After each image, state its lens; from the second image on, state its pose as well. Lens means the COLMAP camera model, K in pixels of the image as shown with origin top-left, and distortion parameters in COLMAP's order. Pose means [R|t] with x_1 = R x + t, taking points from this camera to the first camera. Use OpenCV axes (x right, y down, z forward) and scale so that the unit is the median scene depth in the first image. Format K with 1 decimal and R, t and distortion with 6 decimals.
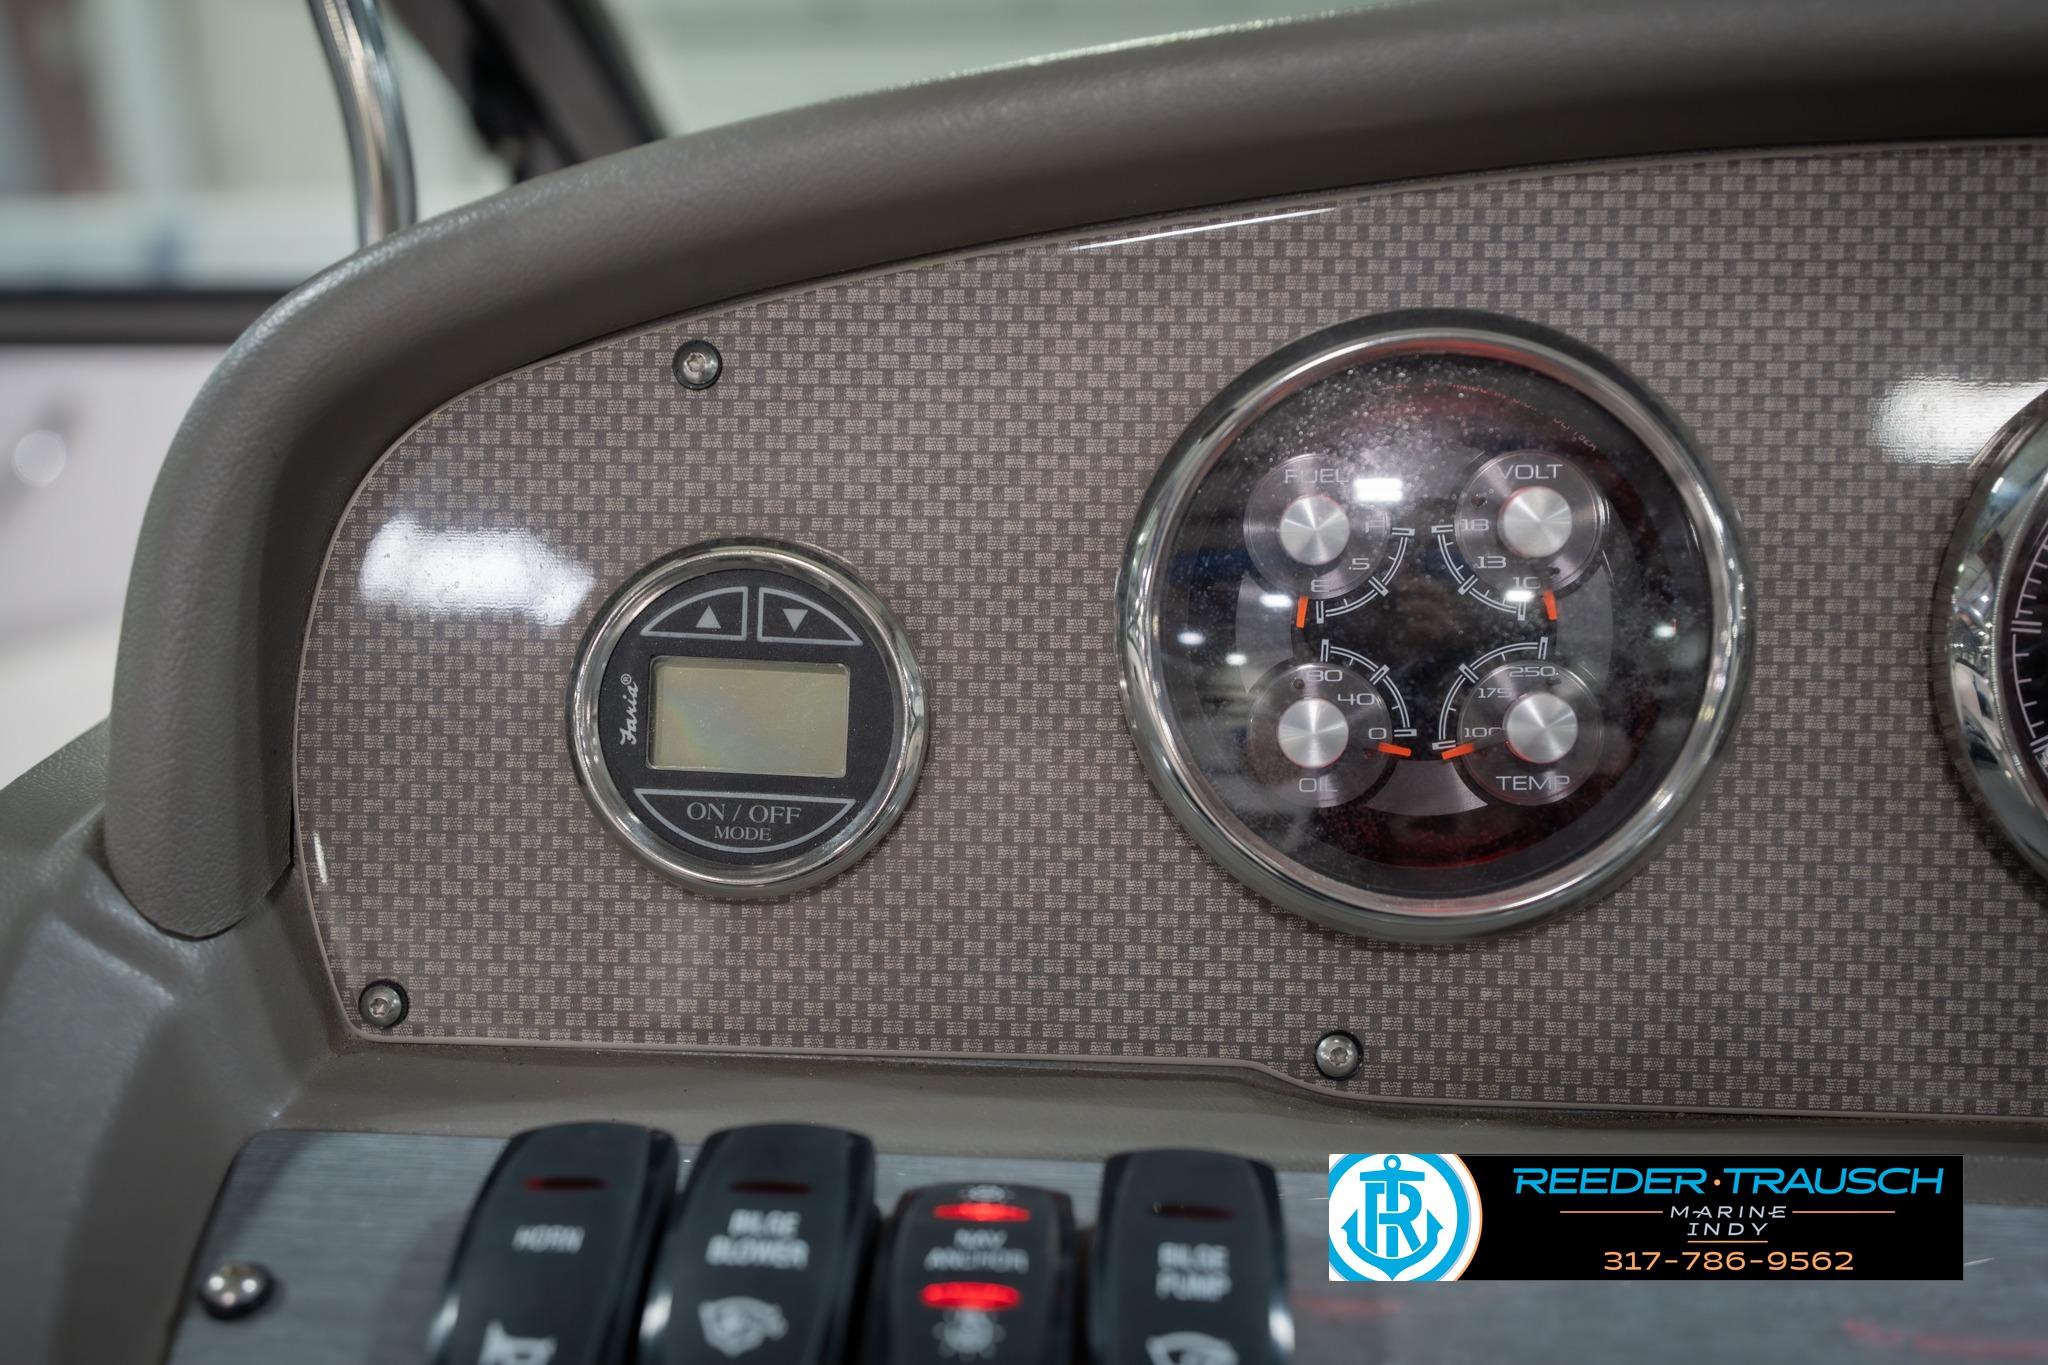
lens RADIAL K [[775.1, 0, 1024.3], [0, 775.1, 518.9], [0, 0, 1]] dist [-0.000058, 0.000127]
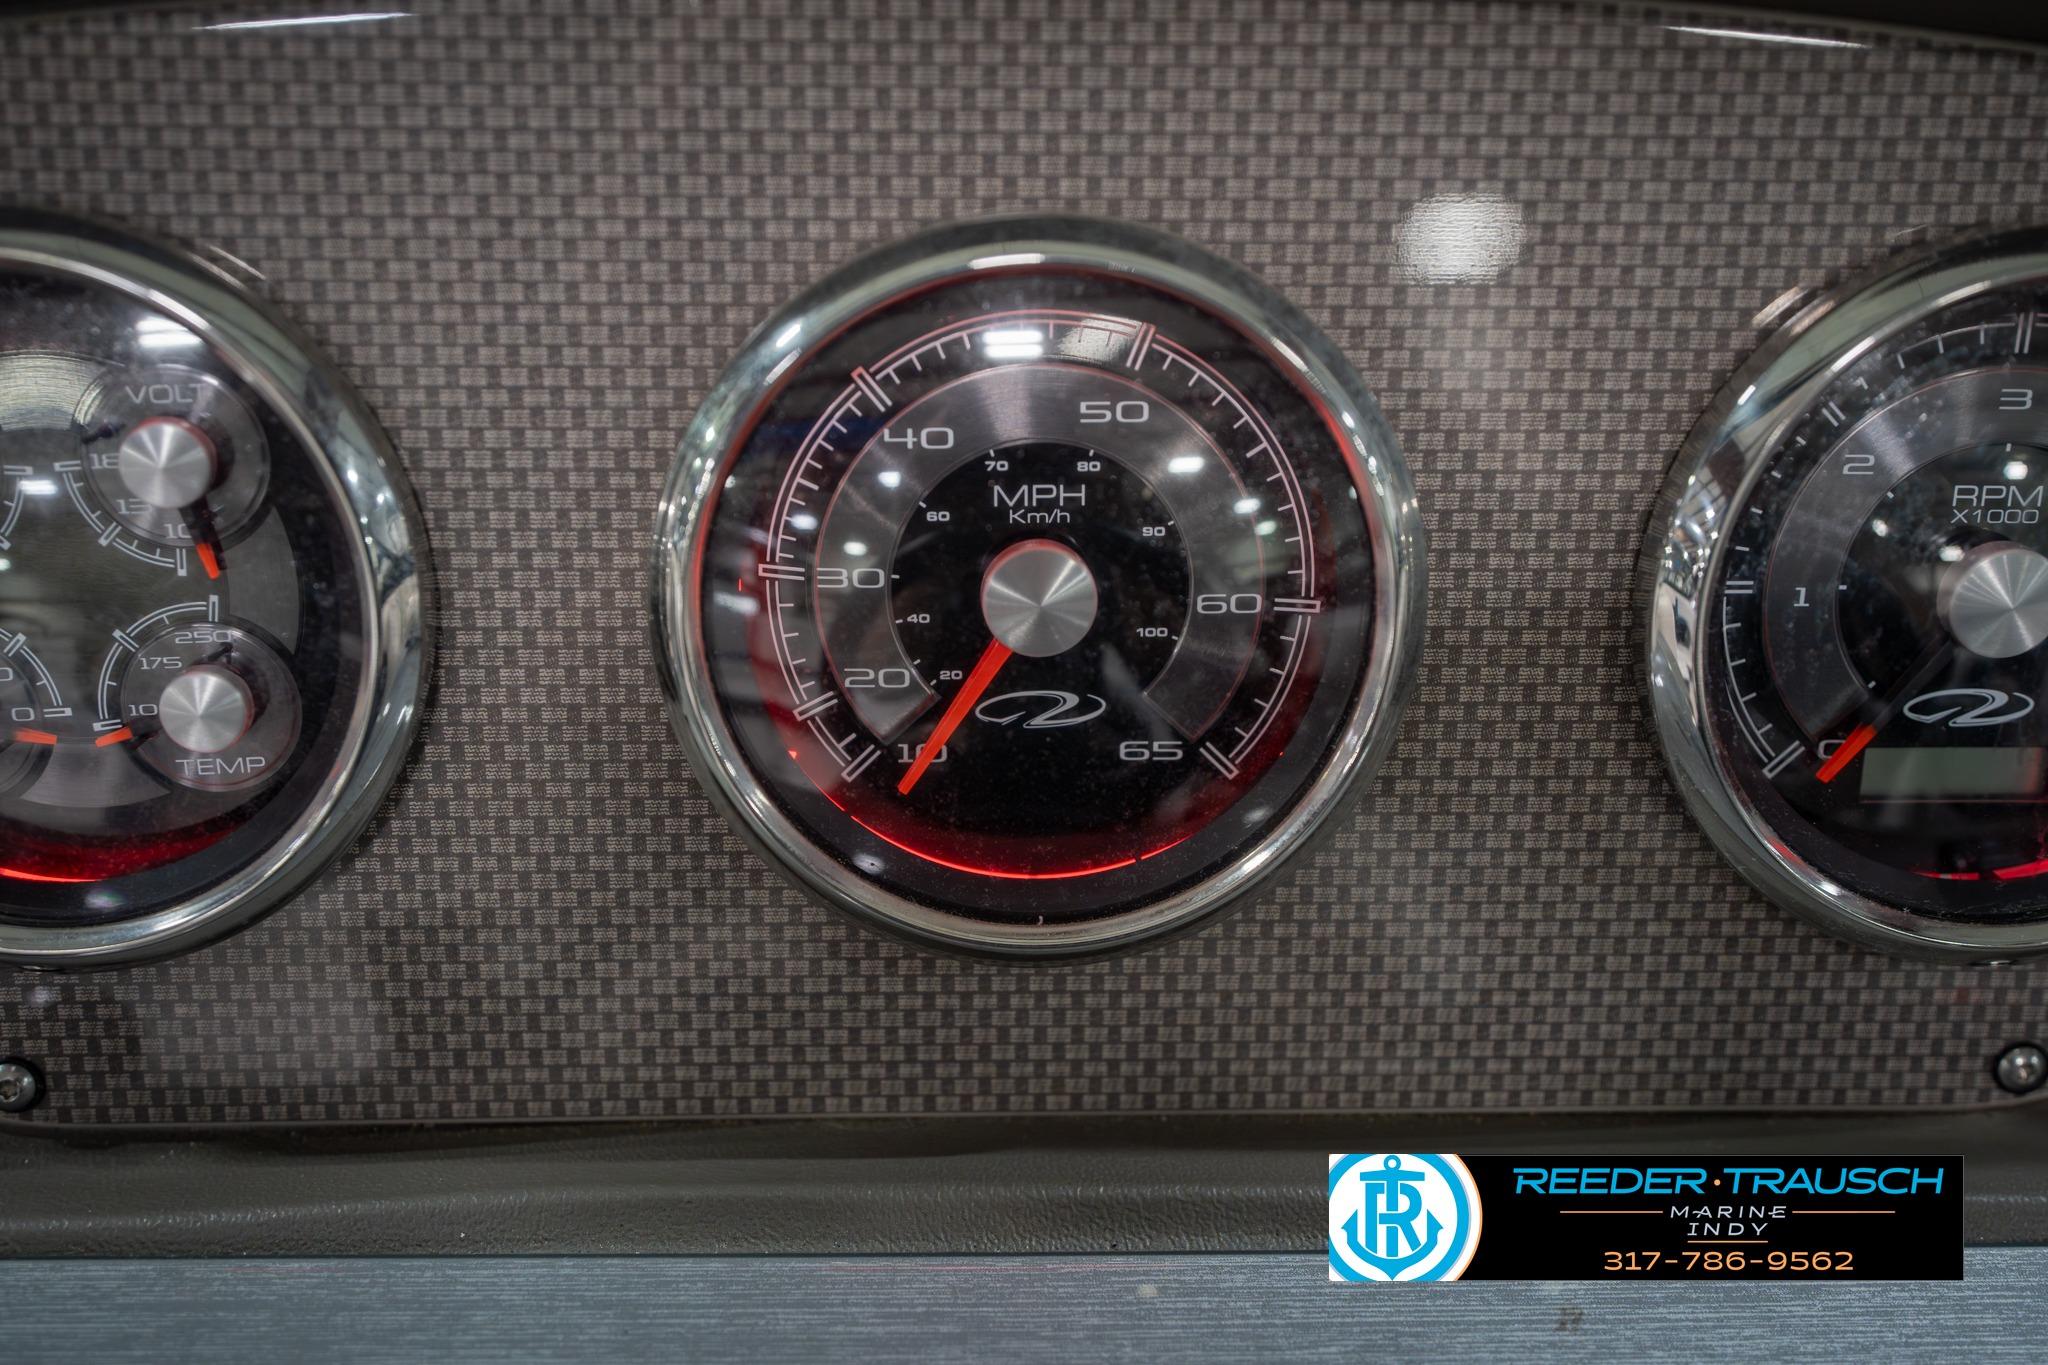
lens RADIAL K [[775.1, 0, 1024.3], [0, 775.1, 518.9], [0, 0, 1]] dist [-0.000058, 0.000127]
pose [[0.999138, -0.015909, 0.038344, 1.526504], [0.012371, 0.995792, 0.090803, -0.001055], [-0.039627, -0.090251, 0.995130, 0.151403]]
